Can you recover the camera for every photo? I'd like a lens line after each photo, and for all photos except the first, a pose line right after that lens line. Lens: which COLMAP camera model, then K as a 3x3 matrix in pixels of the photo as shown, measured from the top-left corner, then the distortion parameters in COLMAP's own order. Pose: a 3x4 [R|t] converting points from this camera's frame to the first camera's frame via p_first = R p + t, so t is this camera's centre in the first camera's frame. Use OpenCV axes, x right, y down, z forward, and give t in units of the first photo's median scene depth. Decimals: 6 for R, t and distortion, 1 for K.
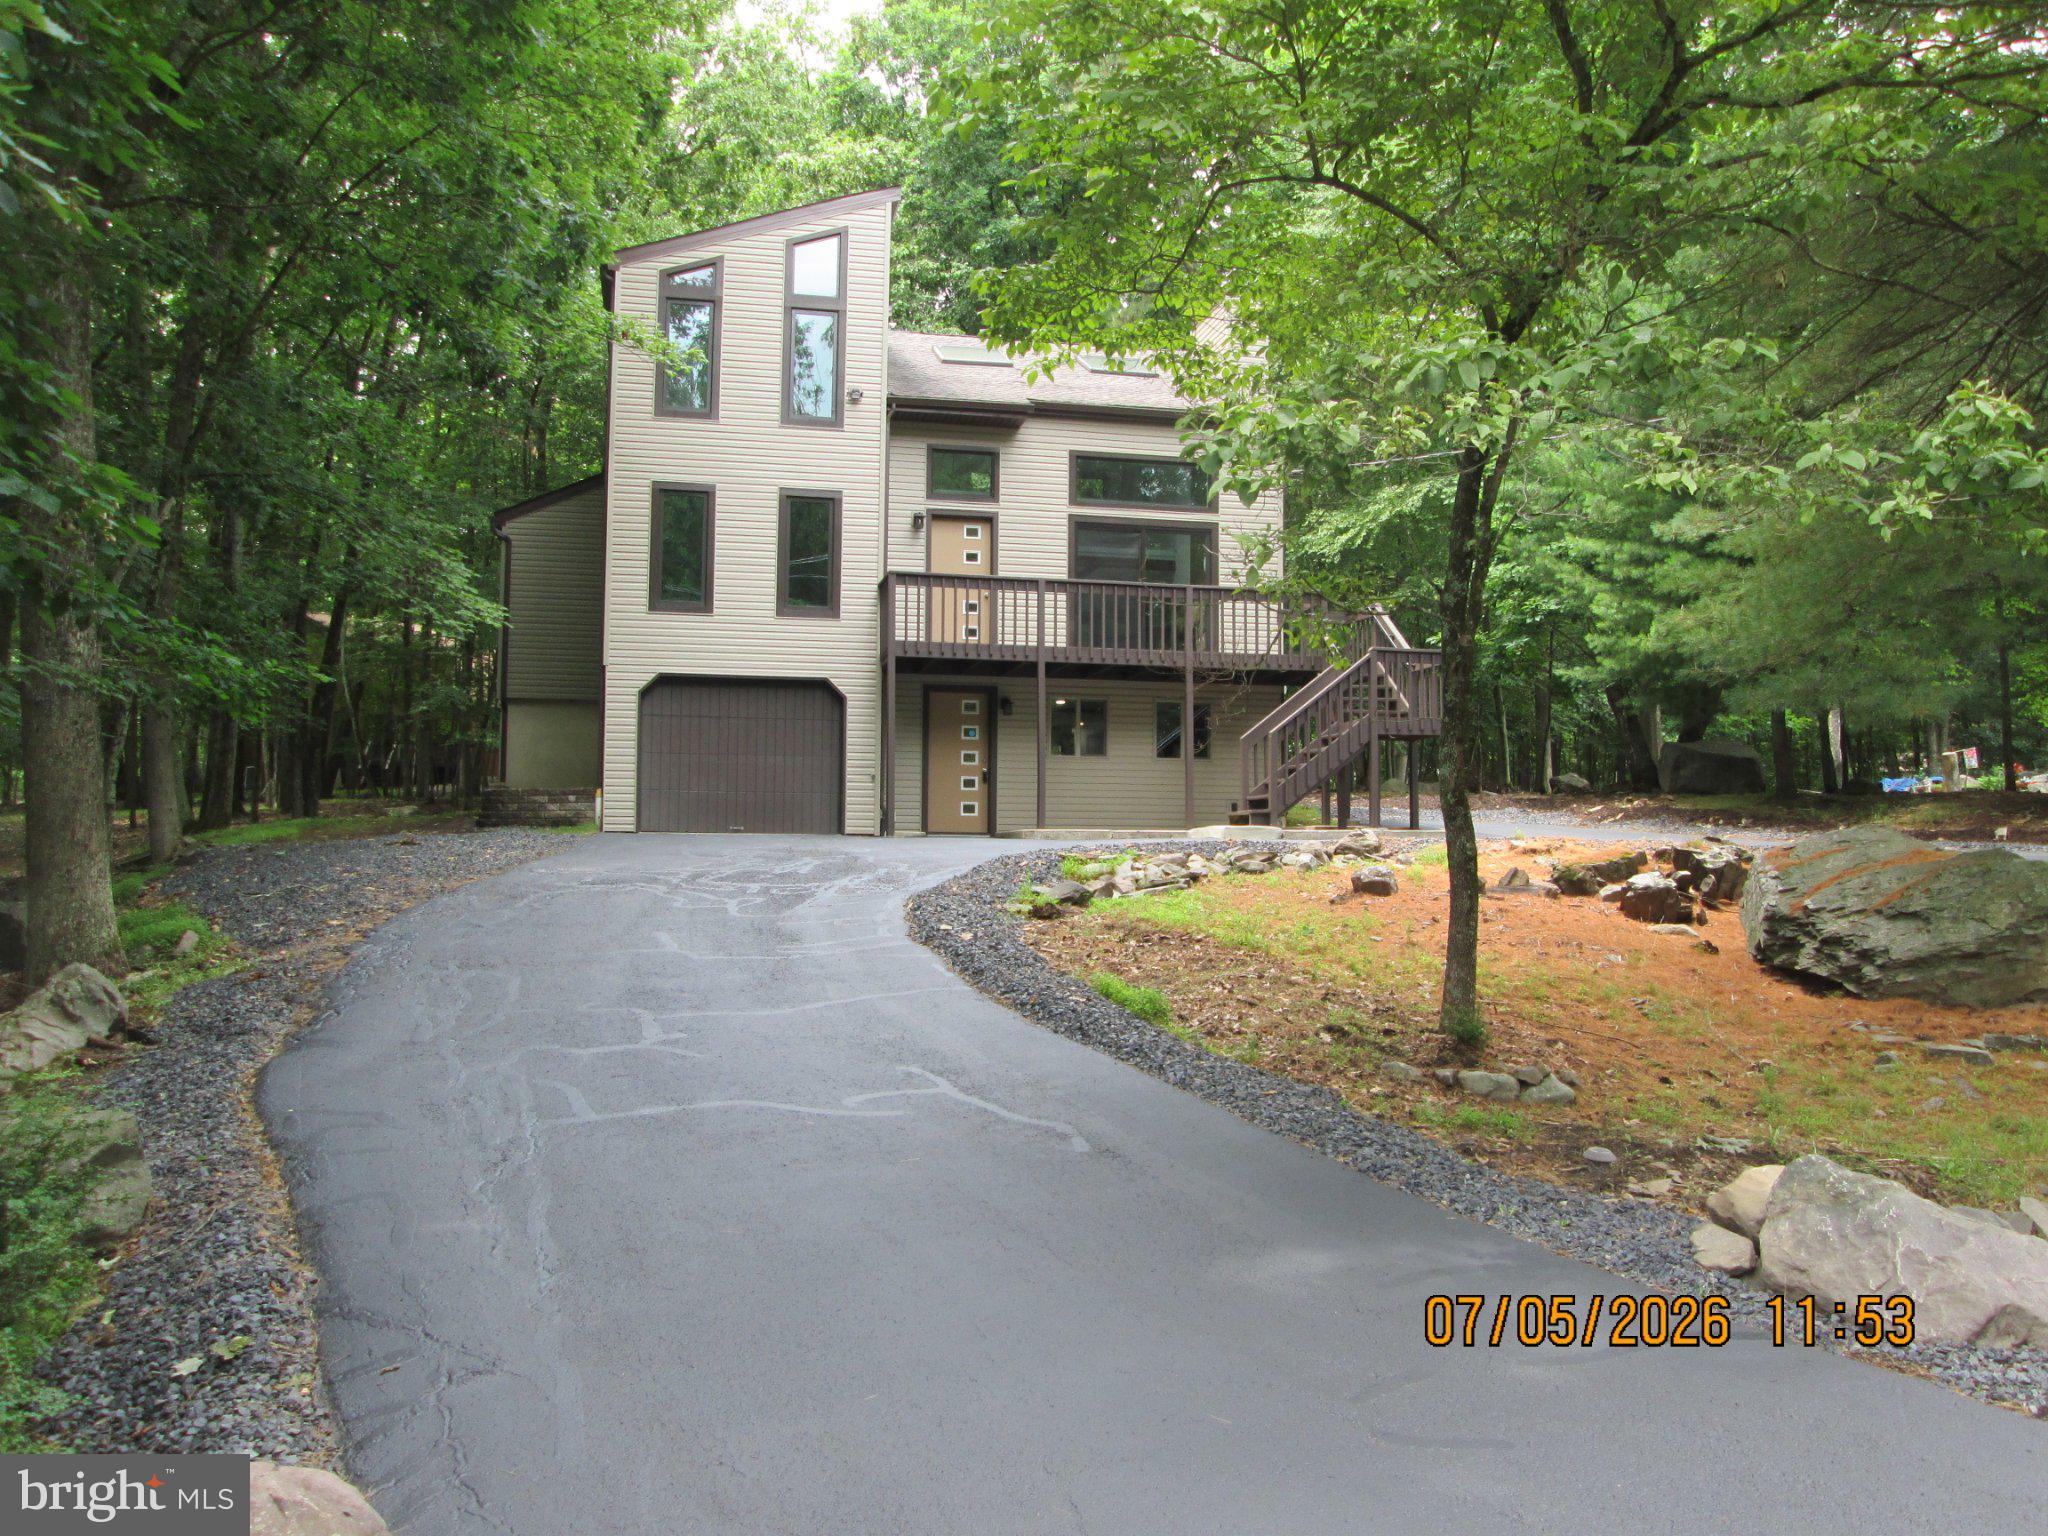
lens RADIAL K [[1685.3, 0, 1028.4], [0, 1685.3, 754.6], [0, 0, 1]] dist [-0.051180, 0.018757]
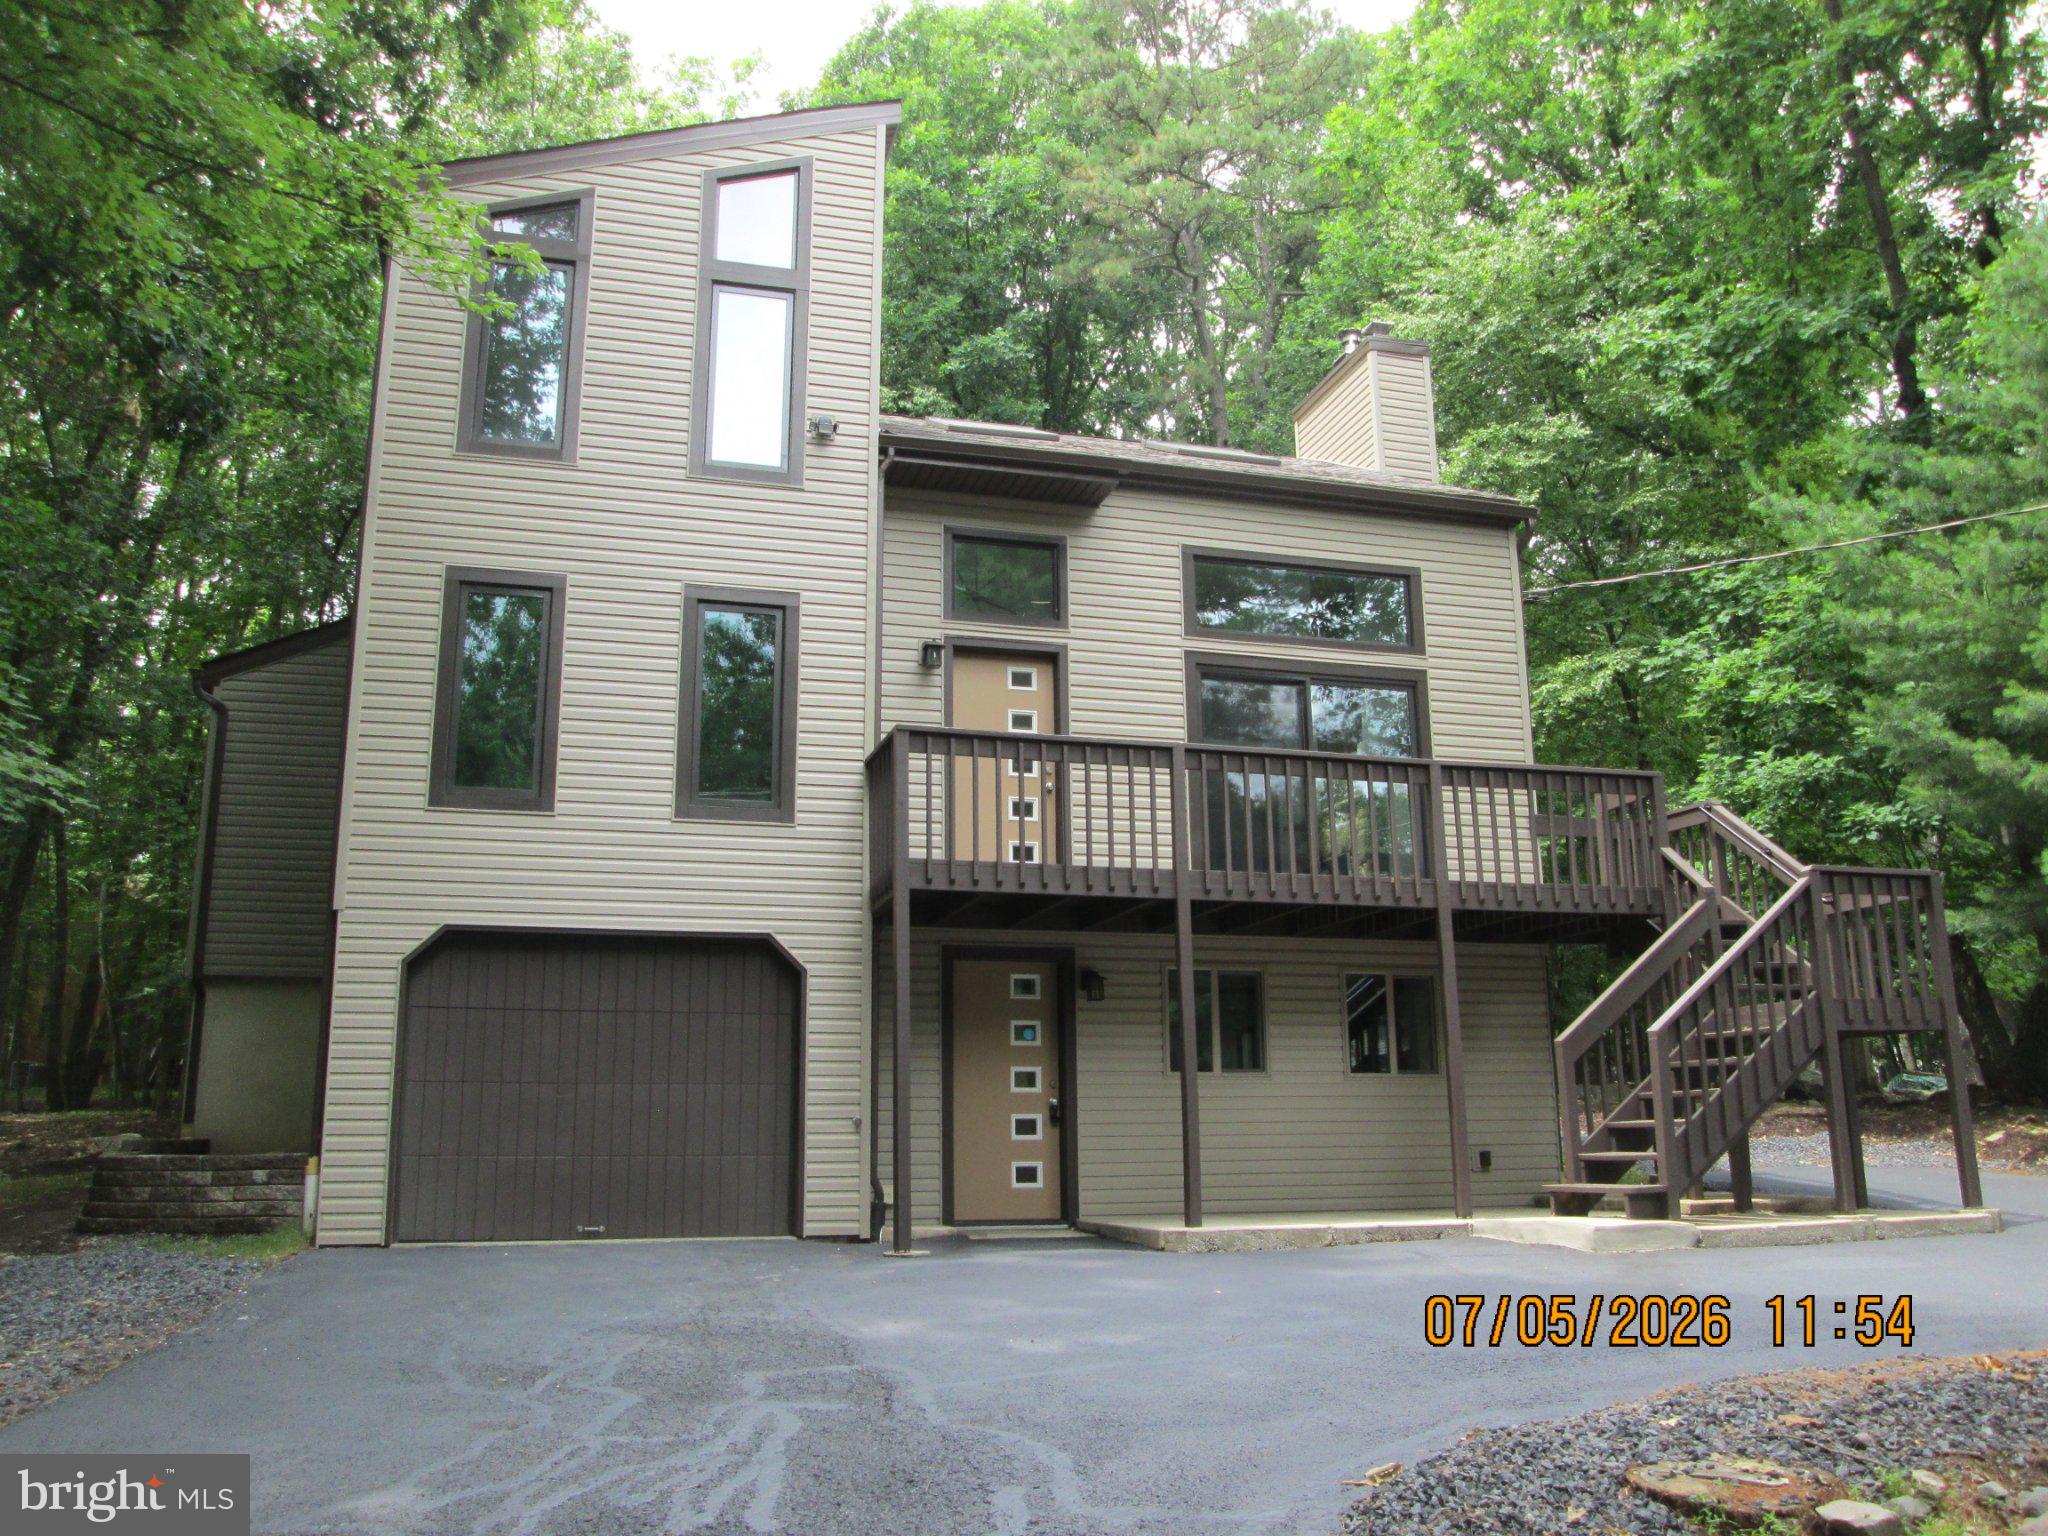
lens RADIAL K [[1685.3, 0, 1017.6], [0, 1685.3, 775.6], [0, 0, 1]] dist [-0.051180, 0.018757]
pose [[0.998314, -0.002742, 0.057983, -0.070720], [0.011360, 0.988798, -0.148826, -0.014732], [-0.056925, 0.149234, 0.987162, 0.455026]]
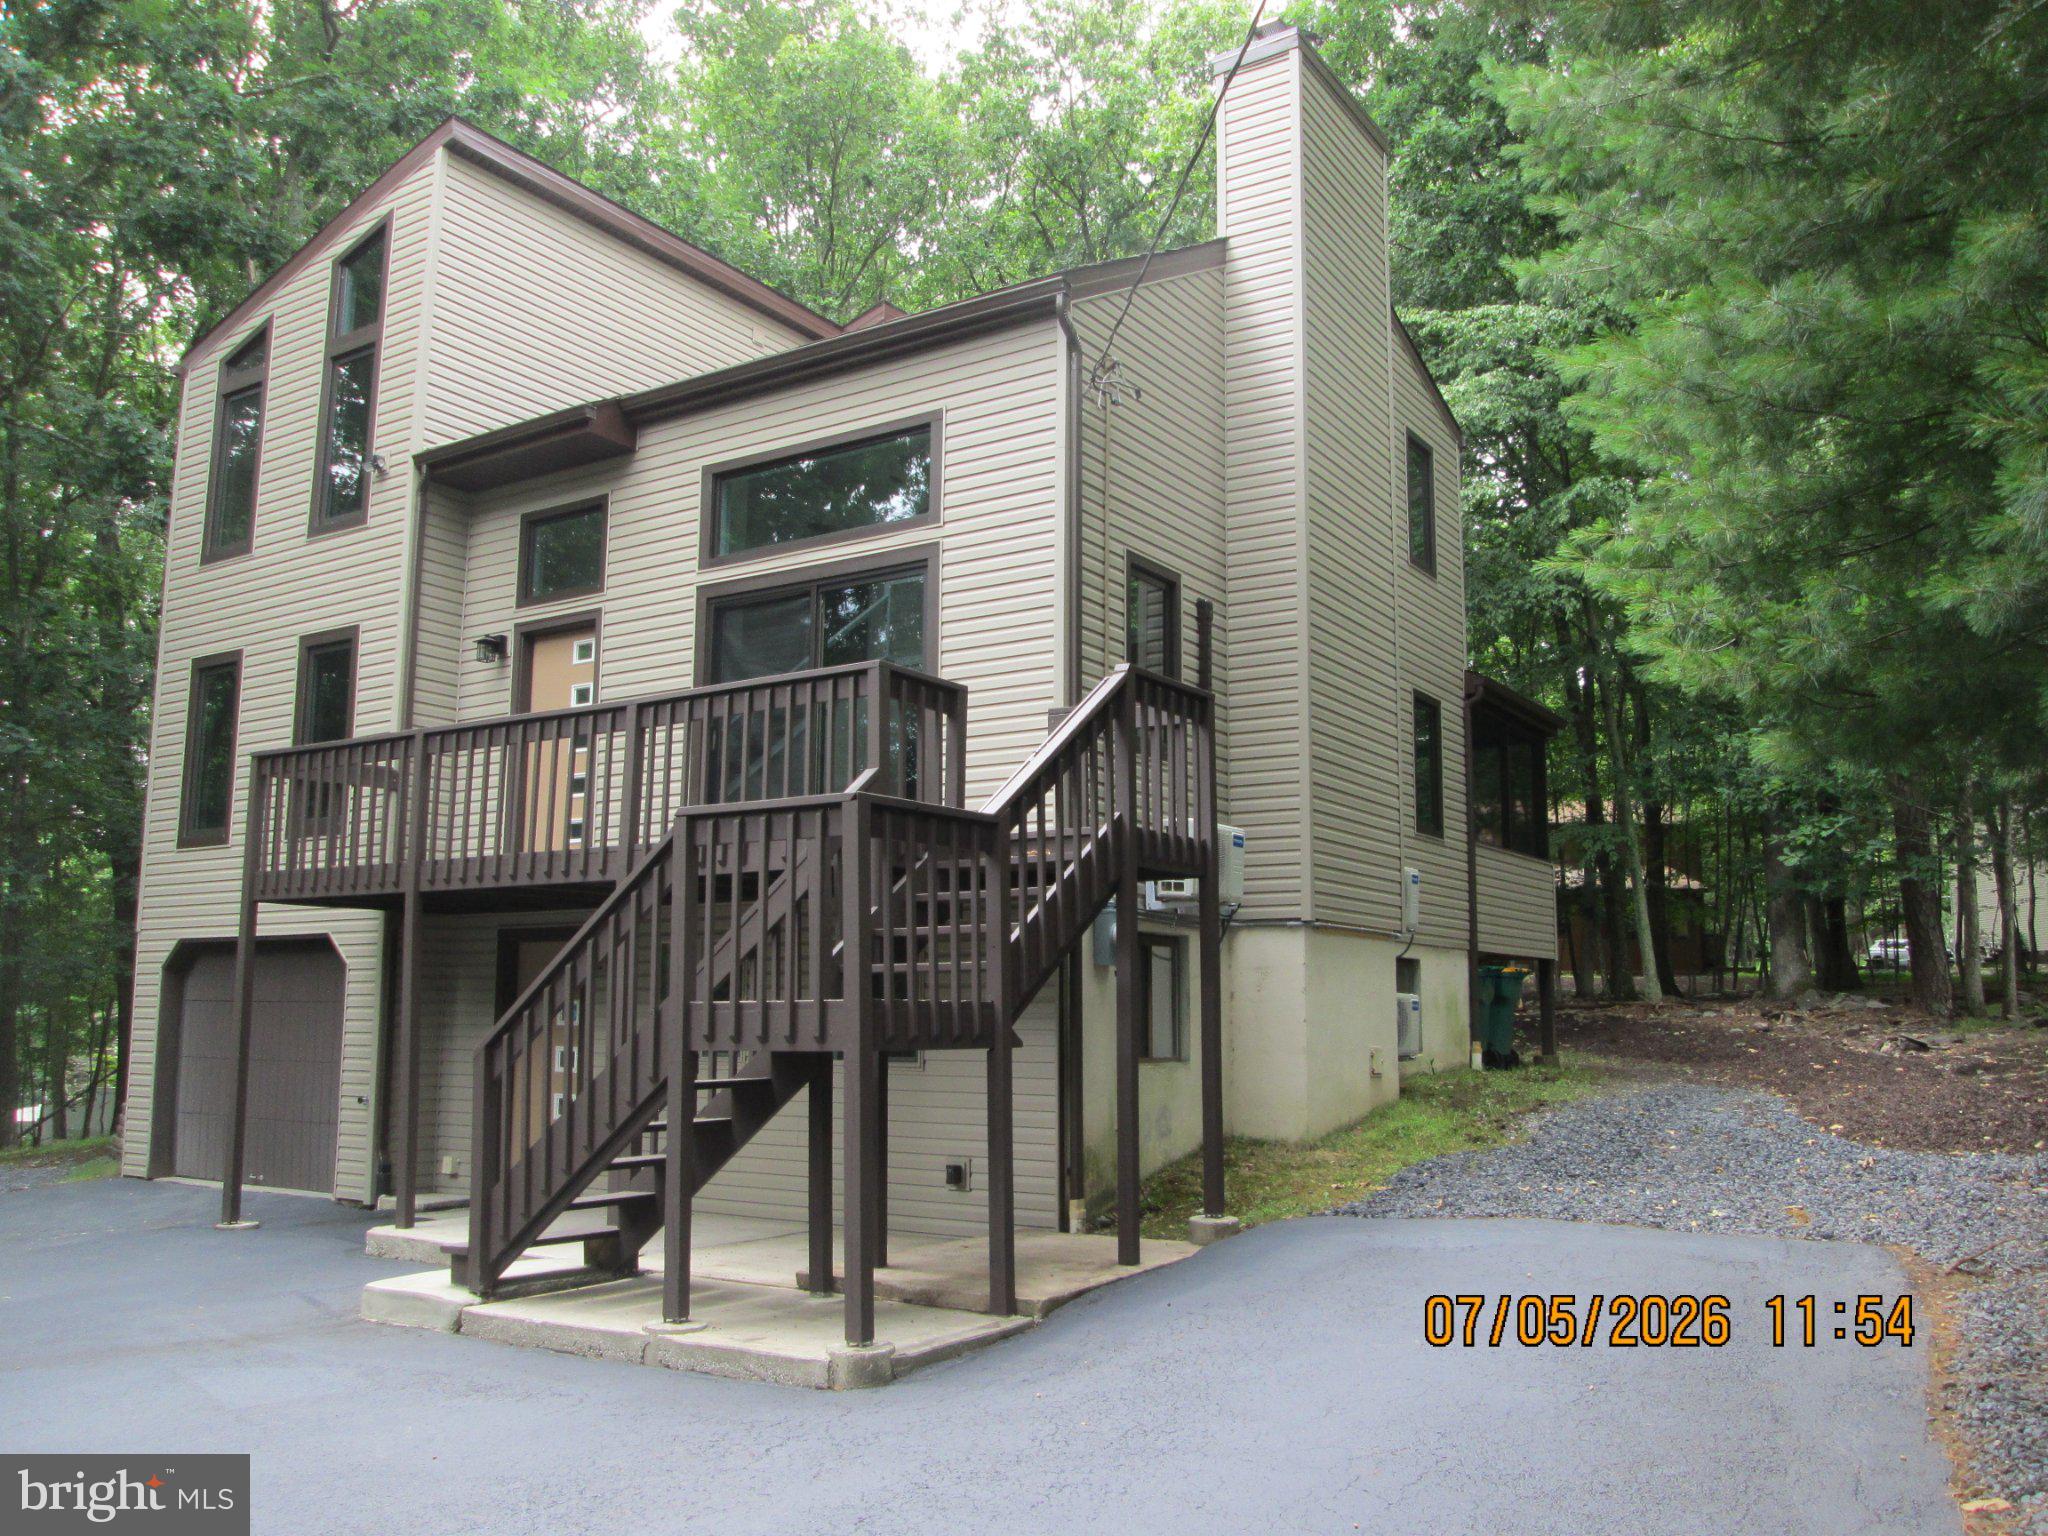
lens RADIAL K [[1685.3, 0, 1023.6], [0, 1685.3, 766.9], [0, 0, 1]] dist [-0.051180, 0.018757]
pose [[0.694092, -0.105089, -0.712175, 0.481039], [0.060130, 0.994294, -0.088116, -0.036540], [0.717371, 0.018338, 0.696450, 0.741172]]
